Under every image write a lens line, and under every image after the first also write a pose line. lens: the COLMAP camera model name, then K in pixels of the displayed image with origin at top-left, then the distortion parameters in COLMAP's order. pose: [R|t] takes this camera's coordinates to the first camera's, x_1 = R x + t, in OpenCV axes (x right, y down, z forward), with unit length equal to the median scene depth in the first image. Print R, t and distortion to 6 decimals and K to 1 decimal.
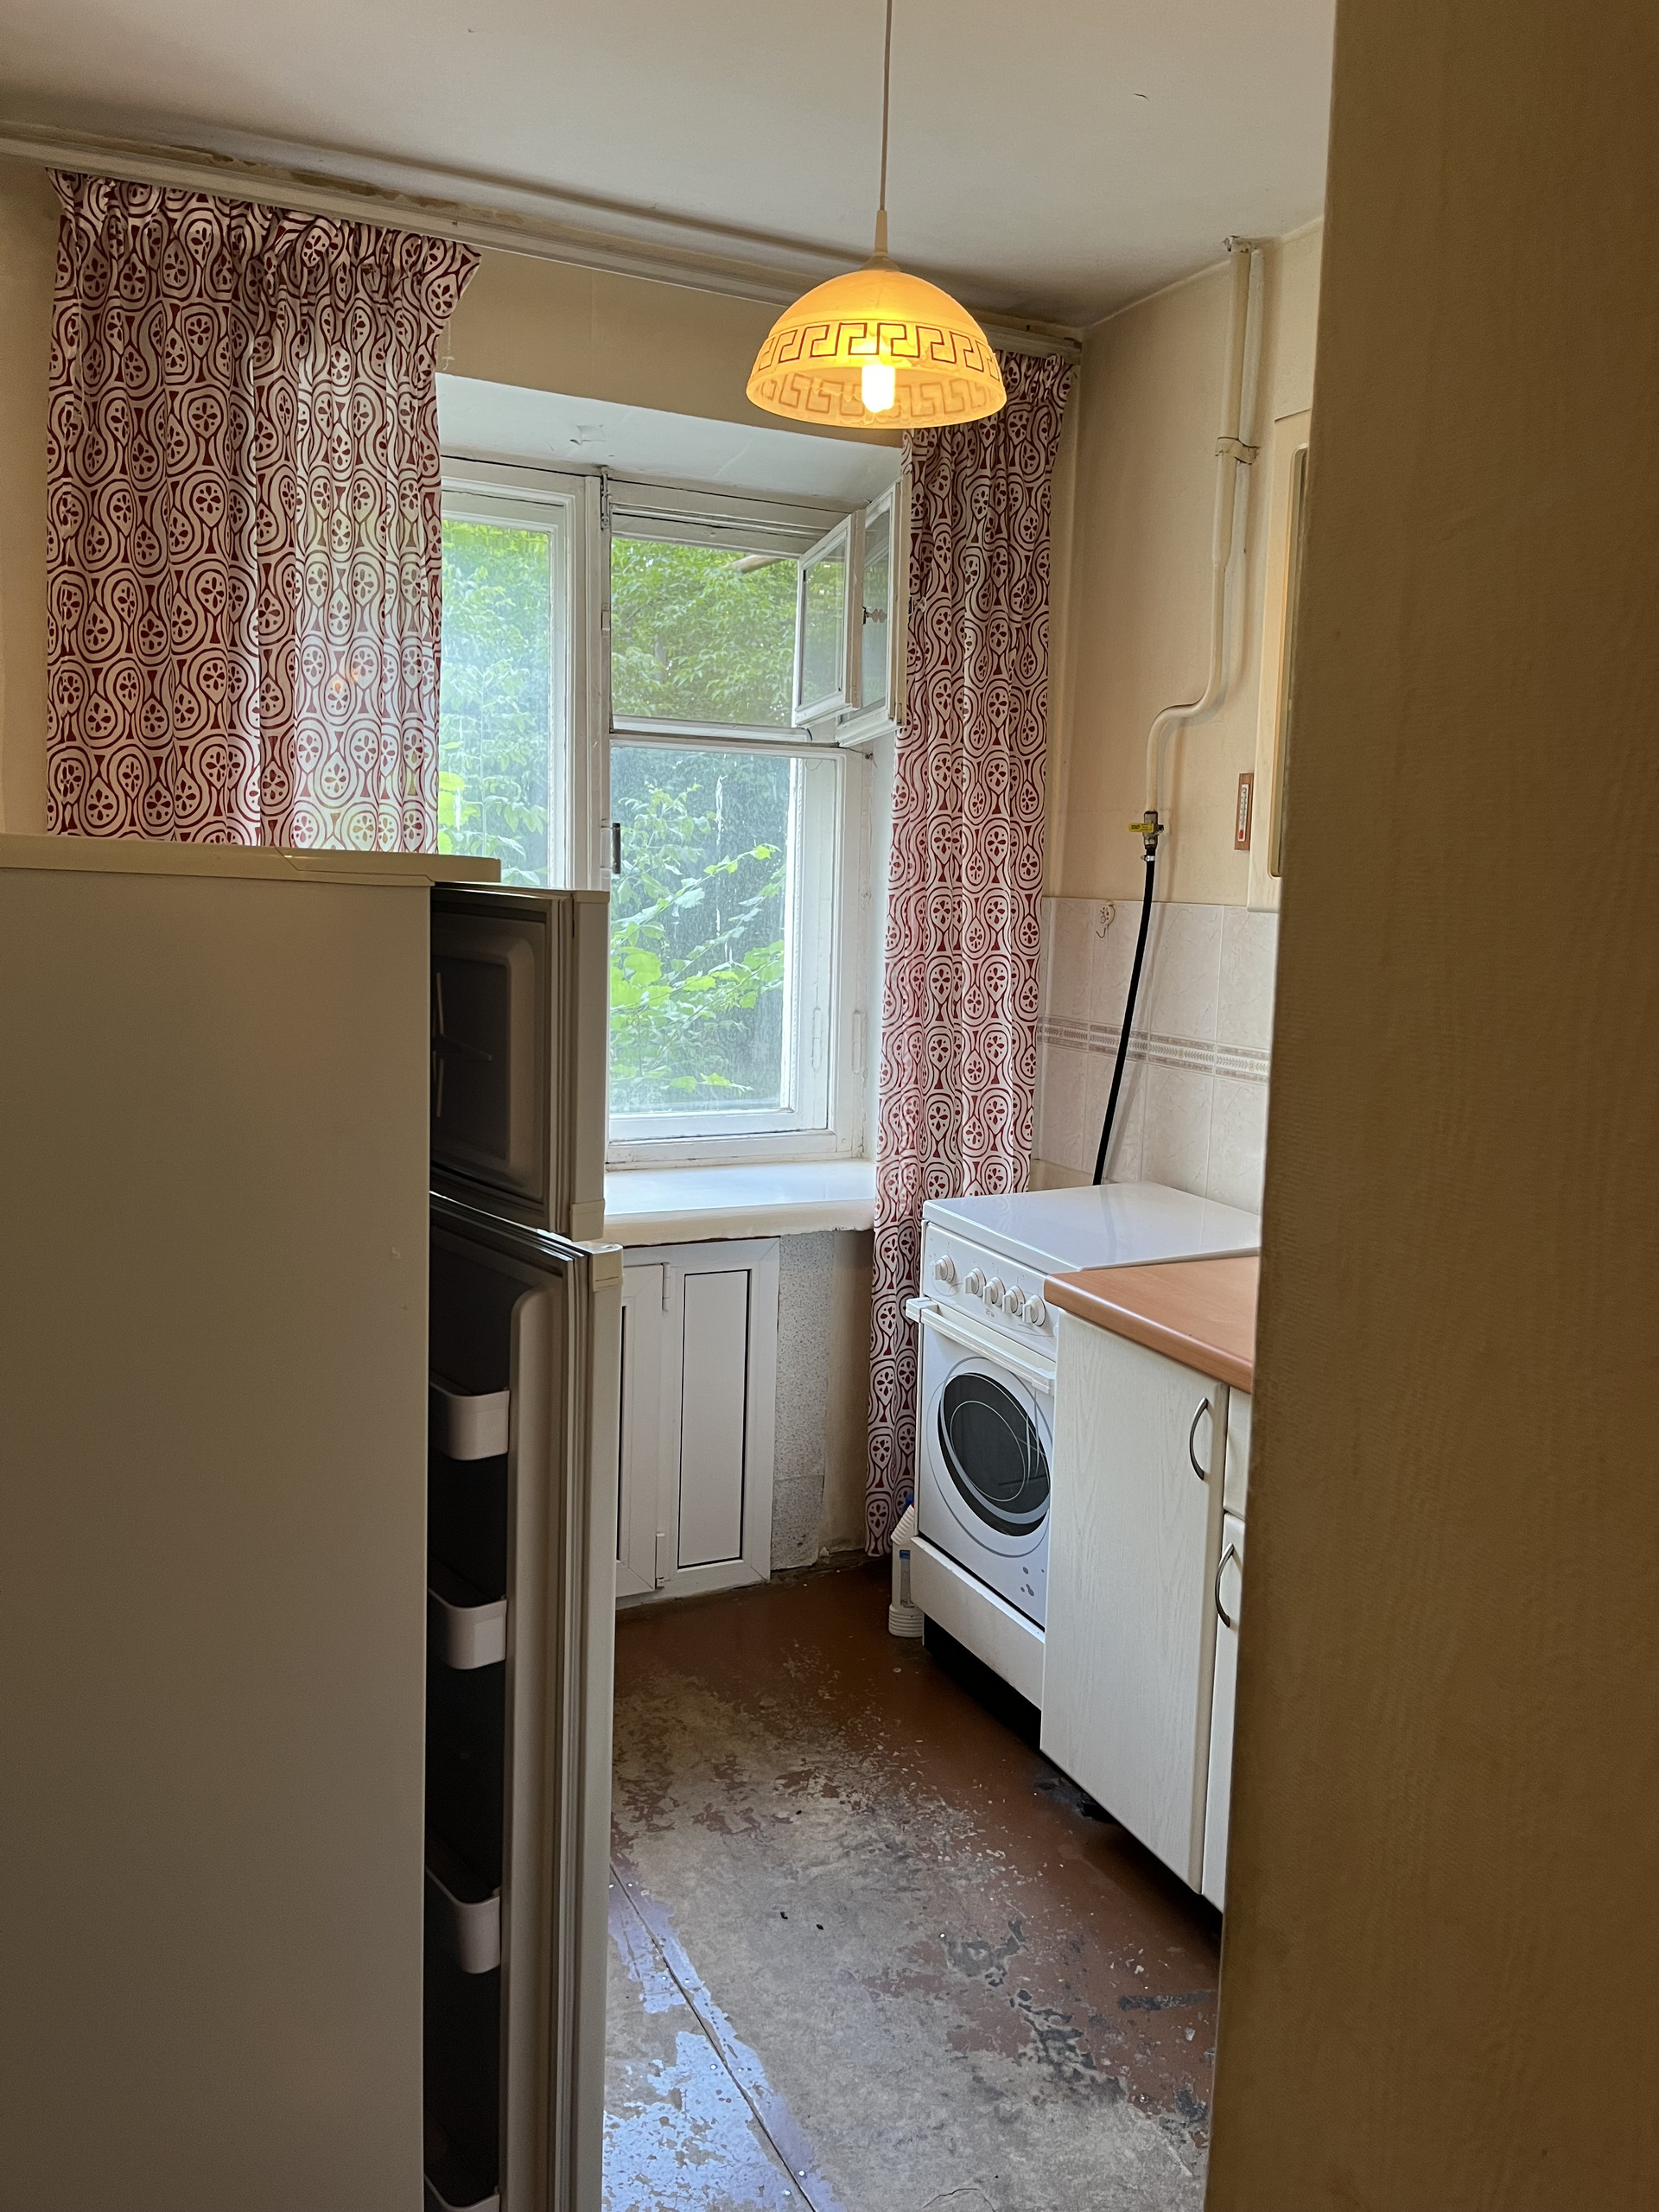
lens RADIAL K [[1758.8, 0, 829.5], [0, 1758.8, 1106.0], [0, 0, 1]] dist [0.102655, -0.140254]
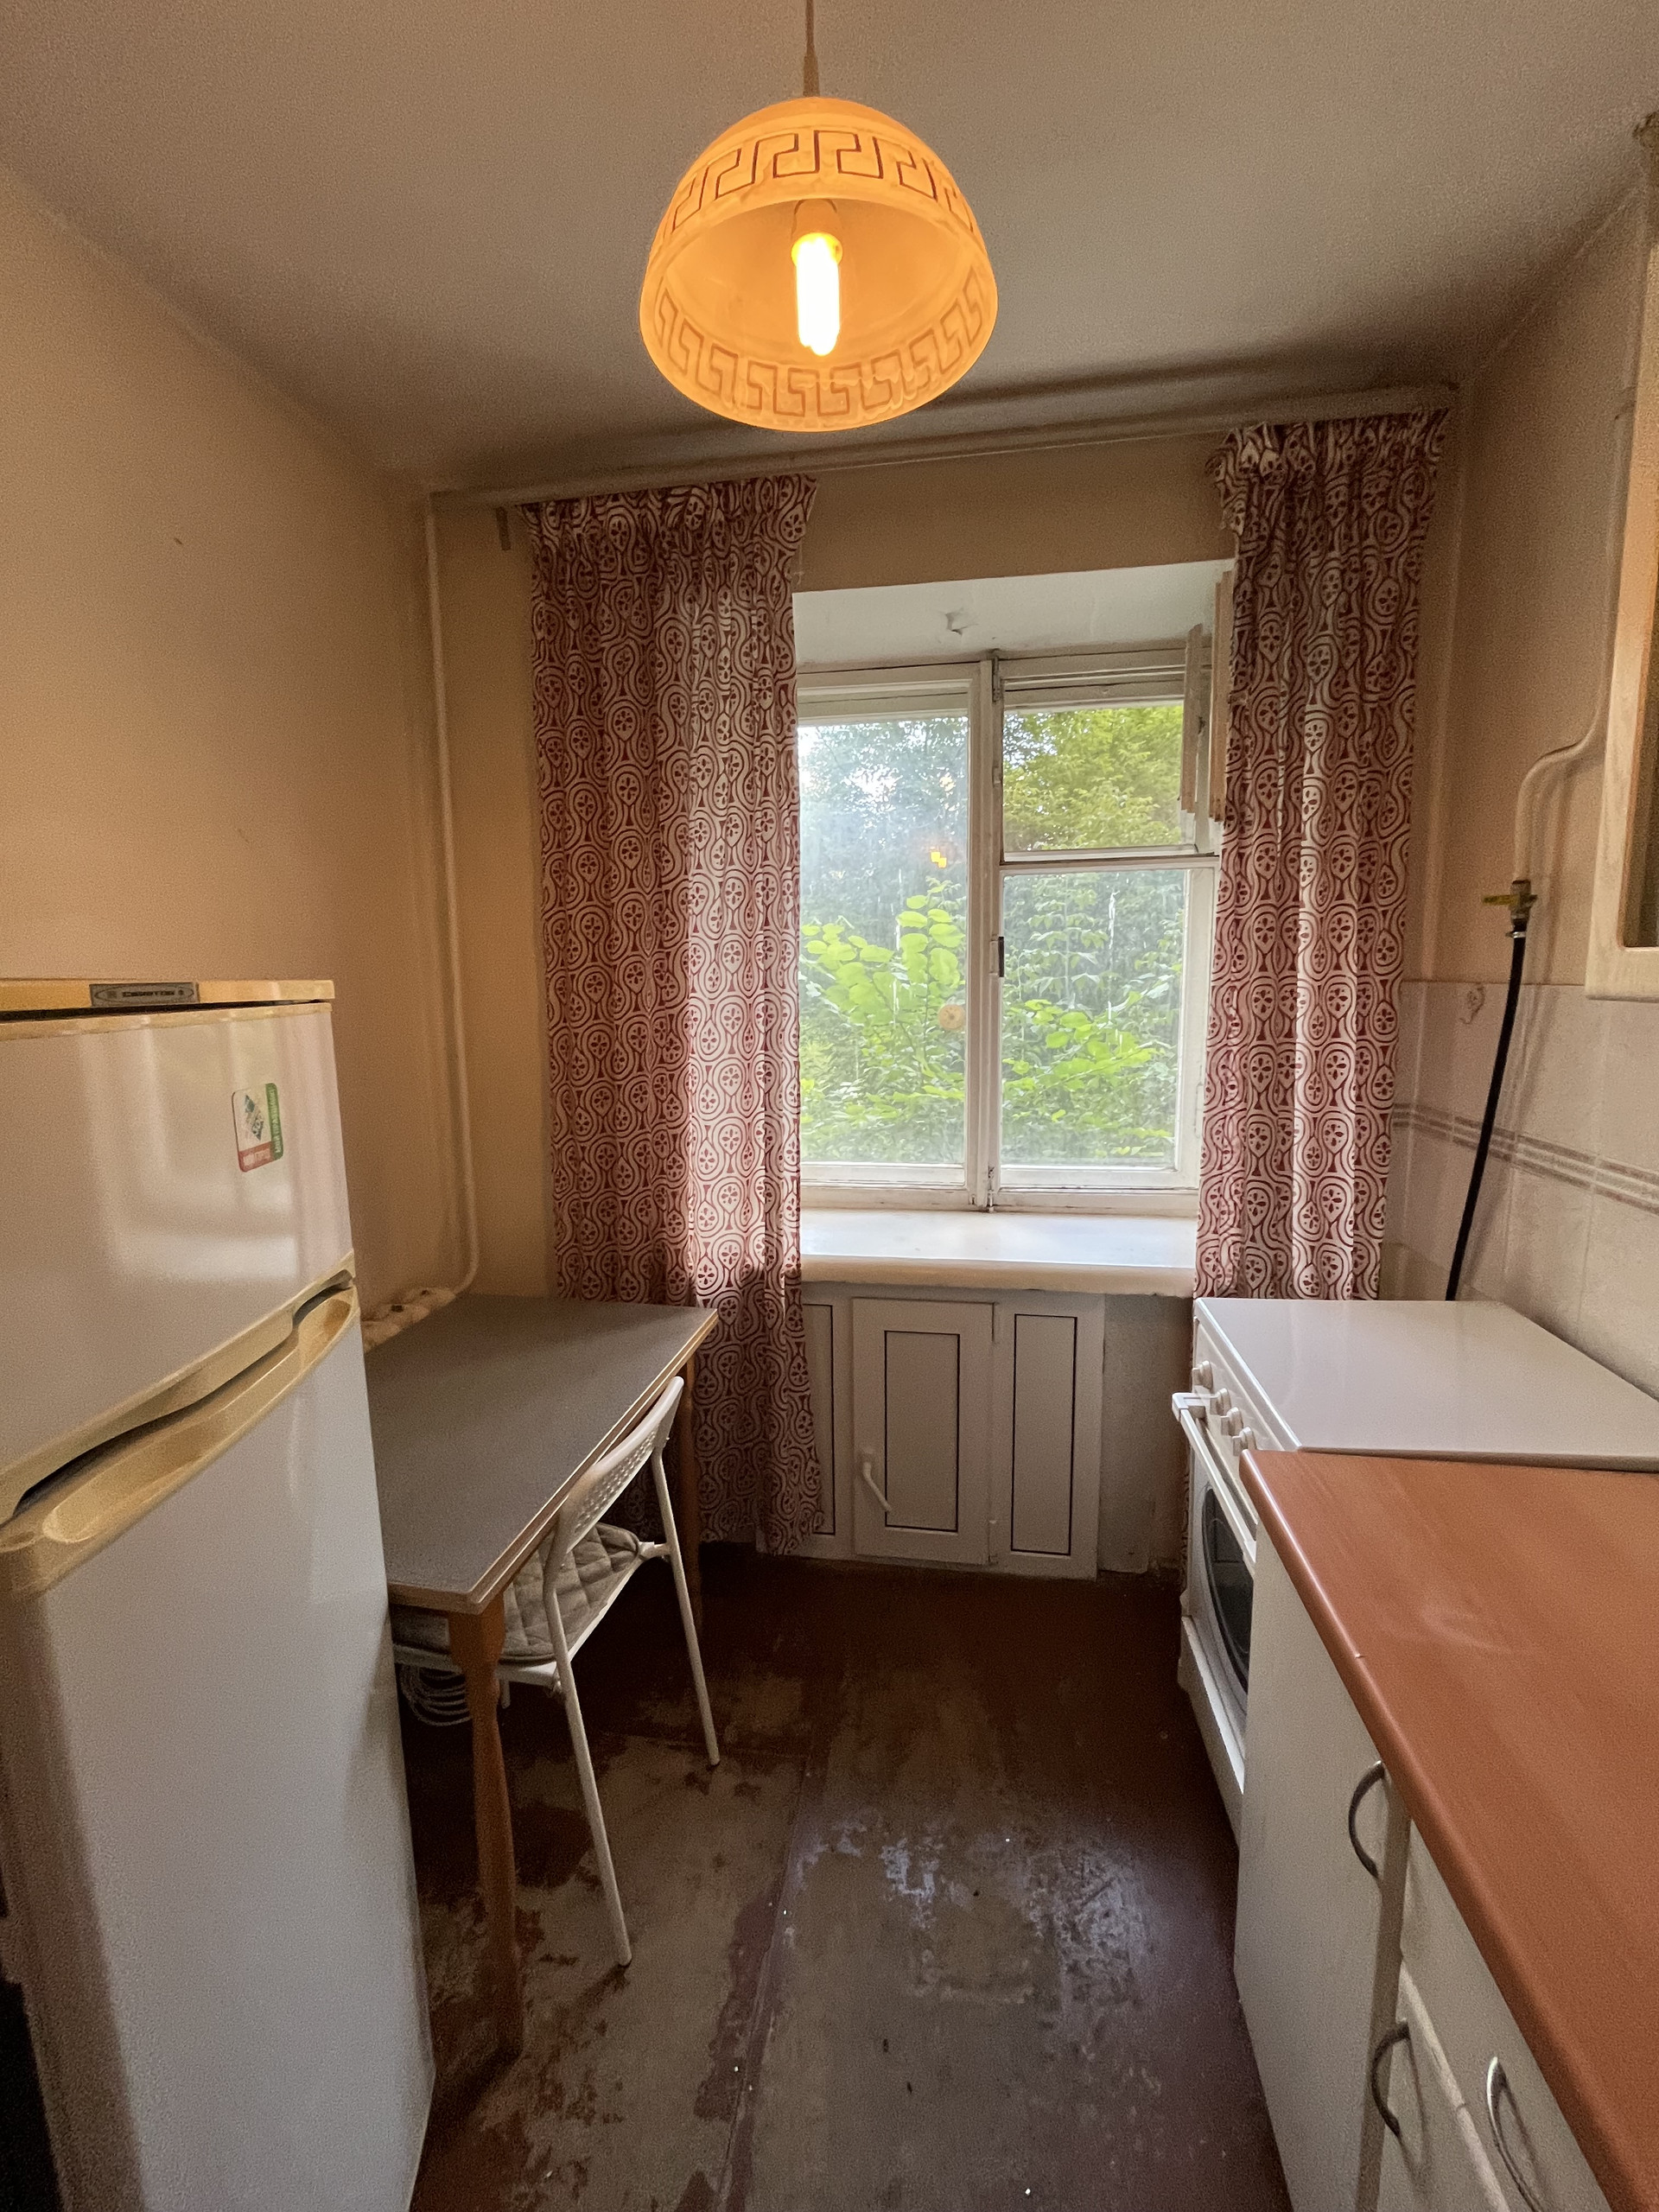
lens RADIAL K [[906.5, 0, 829.5], [0, 906.5, 1106.0], [0, 0, 1]] dist [0.001632, 0.000822]
pose [[0.816650, 0.039915, -0.575752, 0.159418], [-0.035195, 0.999193, 0.019349, -0.050856], [0.576059, 0.004463, 0.817396, 0.425809]]
